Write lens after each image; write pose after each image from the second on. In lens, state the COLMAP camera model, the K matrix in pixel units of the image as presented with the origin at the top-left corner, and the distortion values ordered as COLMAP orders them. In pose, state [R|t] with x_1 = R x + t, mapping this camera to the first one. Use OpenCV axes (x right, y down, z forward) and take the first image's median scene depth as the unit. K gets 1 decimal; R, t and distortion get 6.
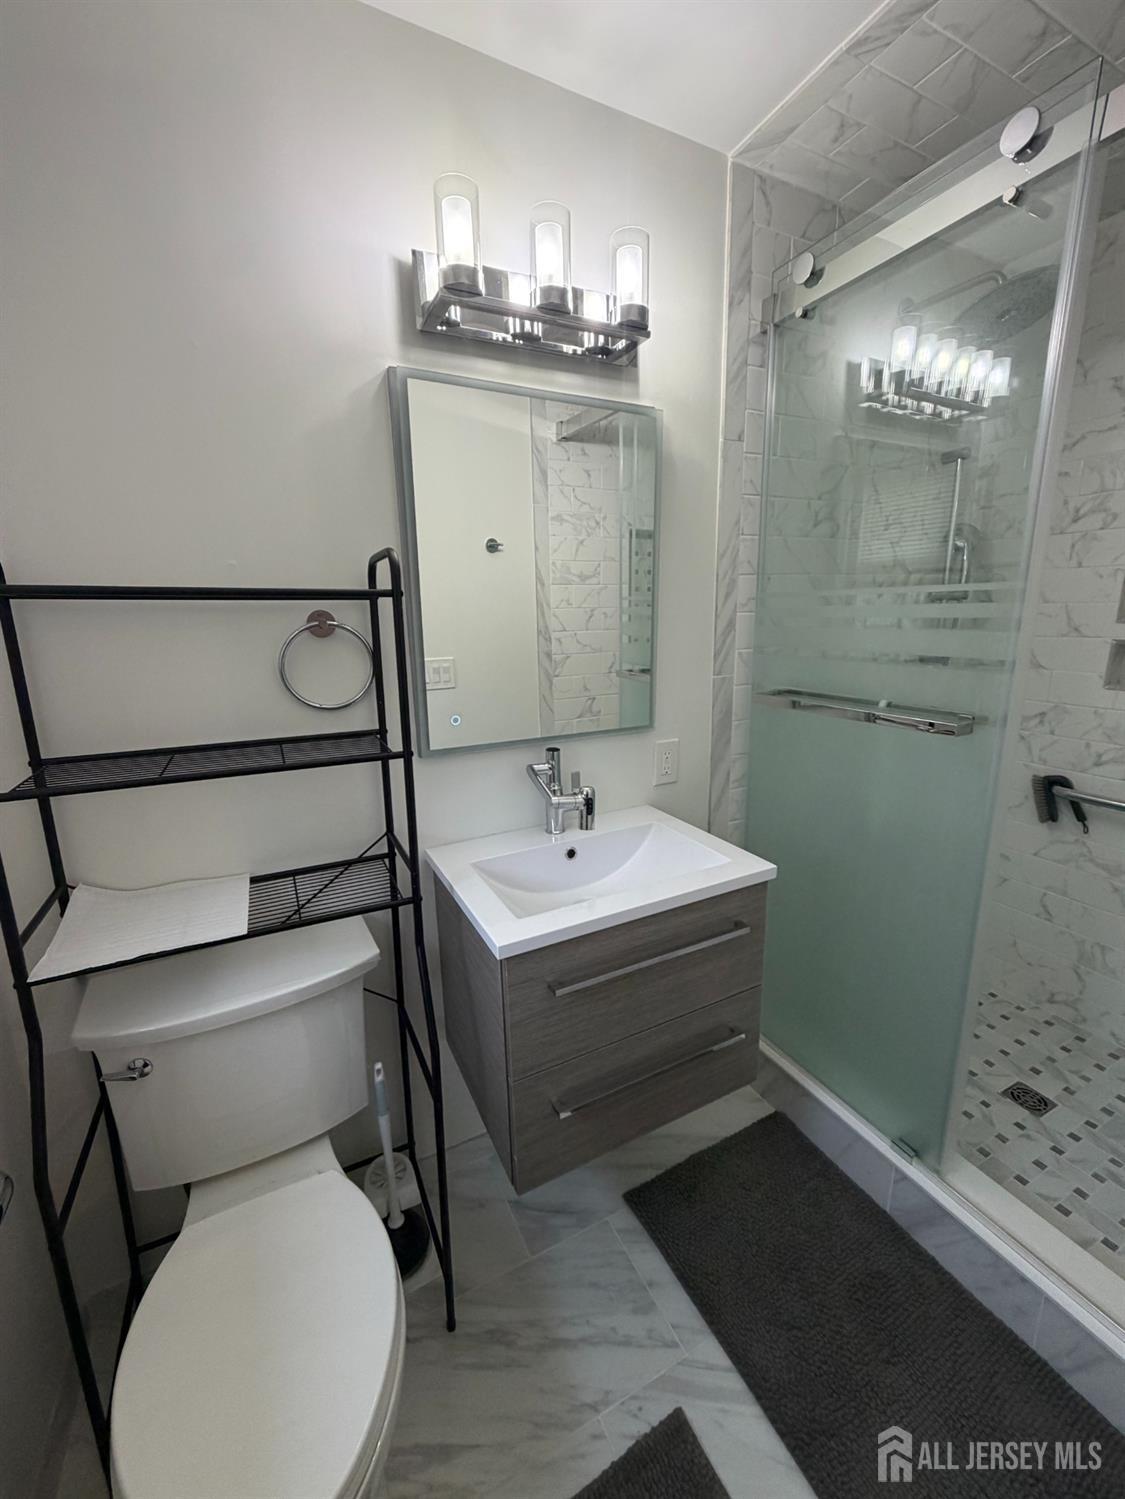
lens RADIAL K [[597.9, 0, 564.8], [0, 597.9, 746.1], [0, 0, 1]] dist [0.000725, -0.000083]
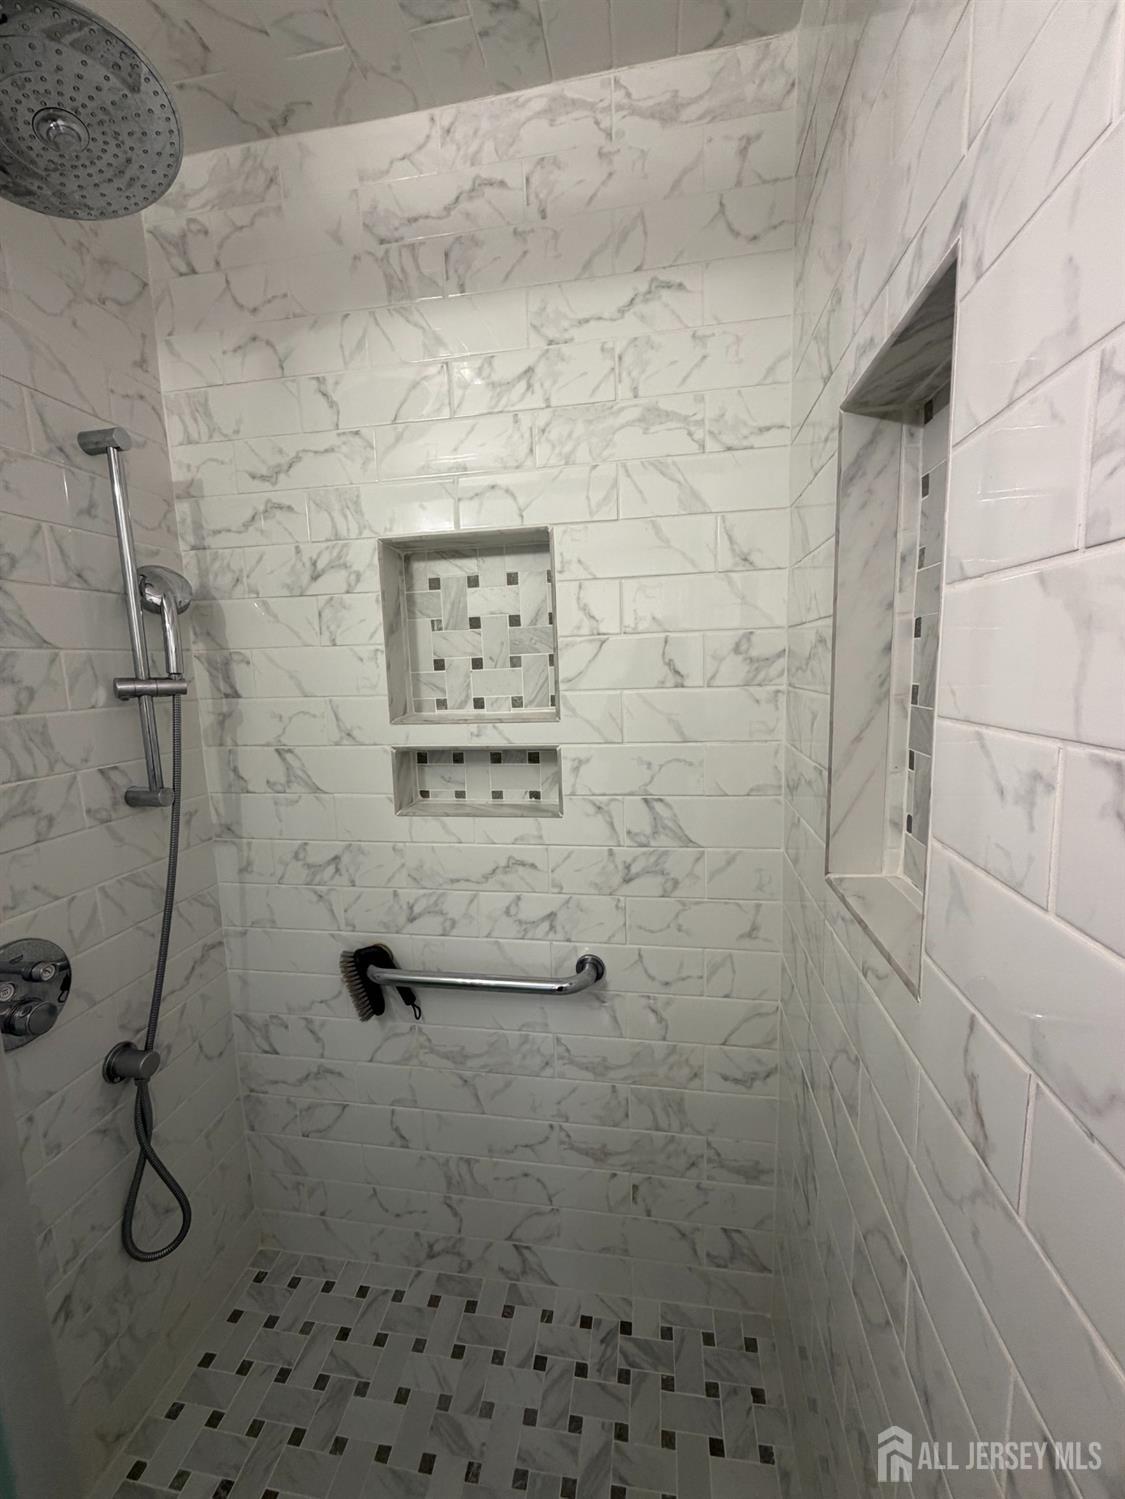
lens RADIAL K [[597.9, 0, 562.0], [0, 597.9, 749.9], [0, 0, 1]] dist [0.000725, -0.000083]
pose [[0.590388, -0.113426, 0.799110, 0.444899], [0.197538, 0.980272, -0.006802, -0.123373], [-0.782573, 0.161870, 0.601146, 0.396092]]
